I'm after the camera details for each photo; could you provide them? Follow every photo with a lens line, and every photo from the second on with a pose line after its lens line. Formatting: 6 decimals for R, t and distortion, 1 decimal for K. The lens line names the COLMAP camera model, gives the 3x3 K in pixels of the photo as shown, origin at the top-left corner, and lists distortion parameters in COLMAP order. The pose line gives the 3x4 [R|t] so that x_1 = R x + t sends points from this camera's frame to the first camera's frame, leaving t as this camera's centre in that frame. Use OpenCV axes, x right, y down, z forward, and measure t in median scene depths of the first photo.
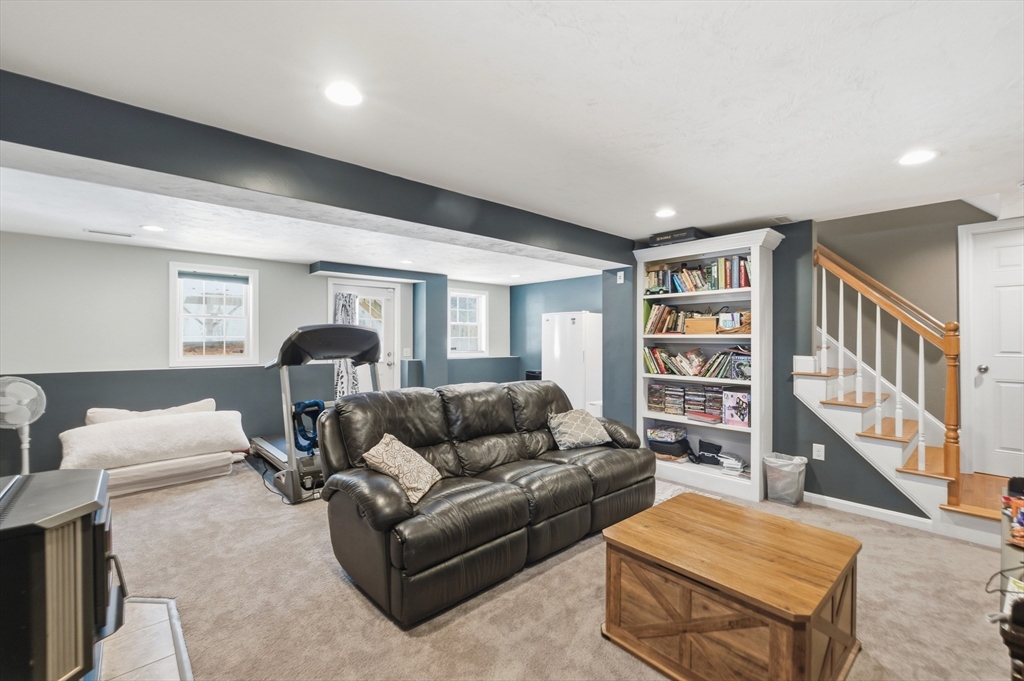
lens RADIAL K [[447.4, 0, 512.0], [0, 447.4, 340.5], [0, 0, 1]] dist [-0.001371, -0.000097]
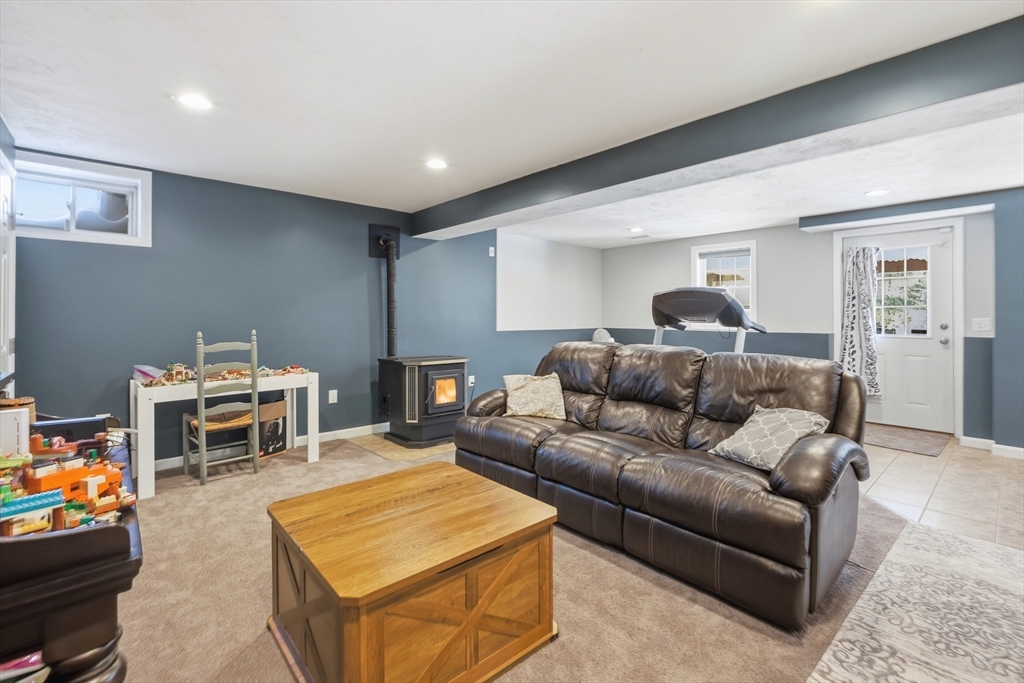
lens RADIAL K [[447.4, 0, 512.0], [0, 447.4, 341.5], [0, 0, 1]] dist [-0.001371, -0.000097]
pose [[0.015497, 0.054494, -0.998394, 0.811135], [-0.006772, 0.998497, 0.054394, 0.043015], [0.999857, 0.005919, 0.015843, 0.719013]]
